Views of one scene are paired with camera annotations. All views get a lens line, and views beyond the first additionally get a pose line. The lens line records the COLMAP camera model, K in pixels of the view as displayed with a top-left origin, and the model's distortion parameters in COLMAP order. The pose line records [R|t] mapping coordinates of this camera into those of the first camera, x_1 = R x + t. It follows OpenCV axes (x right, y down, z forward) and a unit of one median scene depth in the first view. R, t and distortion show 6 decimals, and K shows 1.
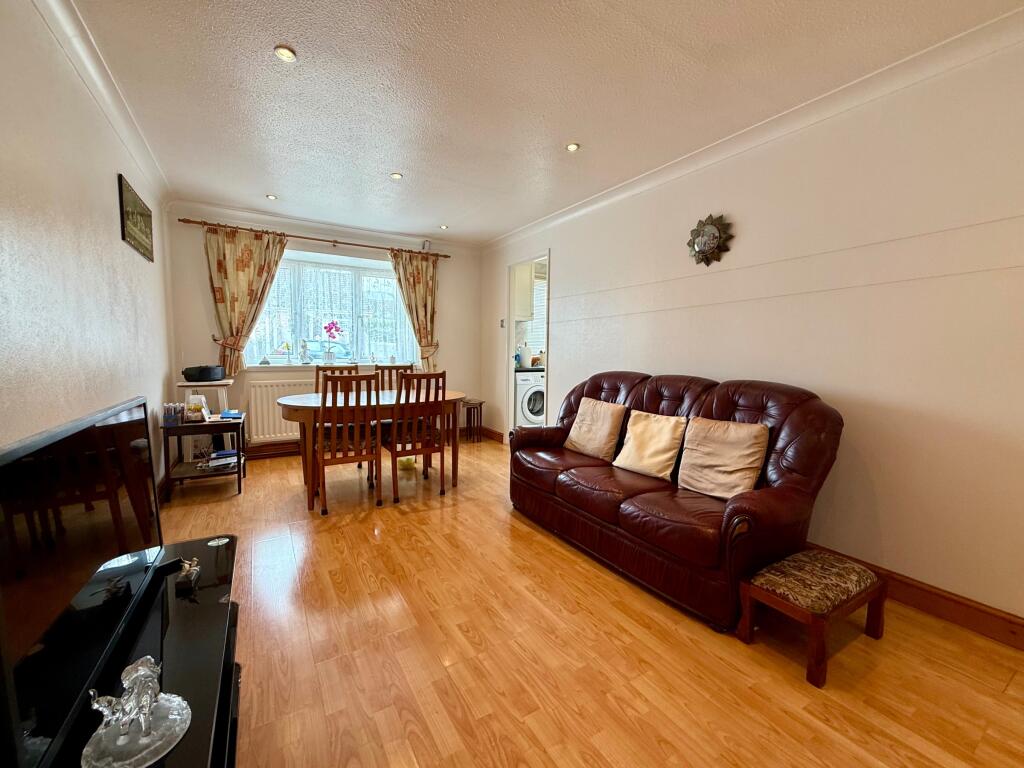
lens RADIAL K [[420.2, 0, 512.0], [0, 420.2, 384.0], [0, 0, 1]] dist [-0.001551, -0.000062]
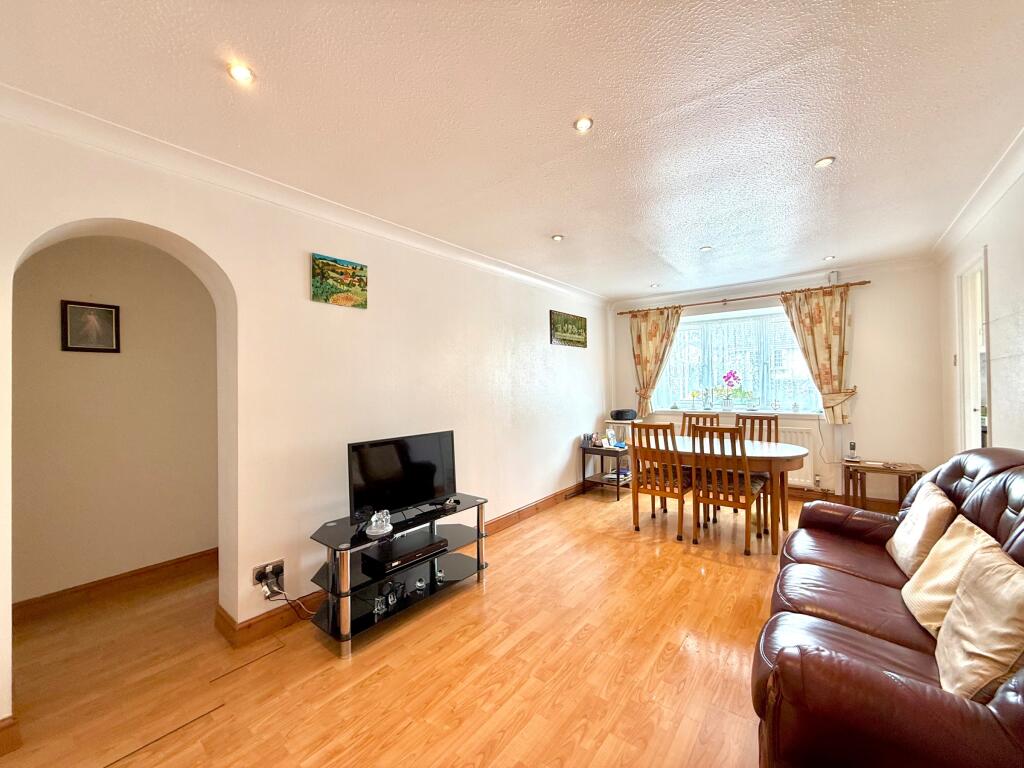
lens RADIAL K [[411.8, 0, 512.0], [0, 411.8, 384.0], [0, 0, 1]] dist [0.000566, 0.000128]
pose [[0.348243, -0.019368, -0.937204, 0.449333], [-0.057574, 0.997457, -0.042007, -0.045961], [0.935635, 0.068587, 0.346242, 0.126951]]
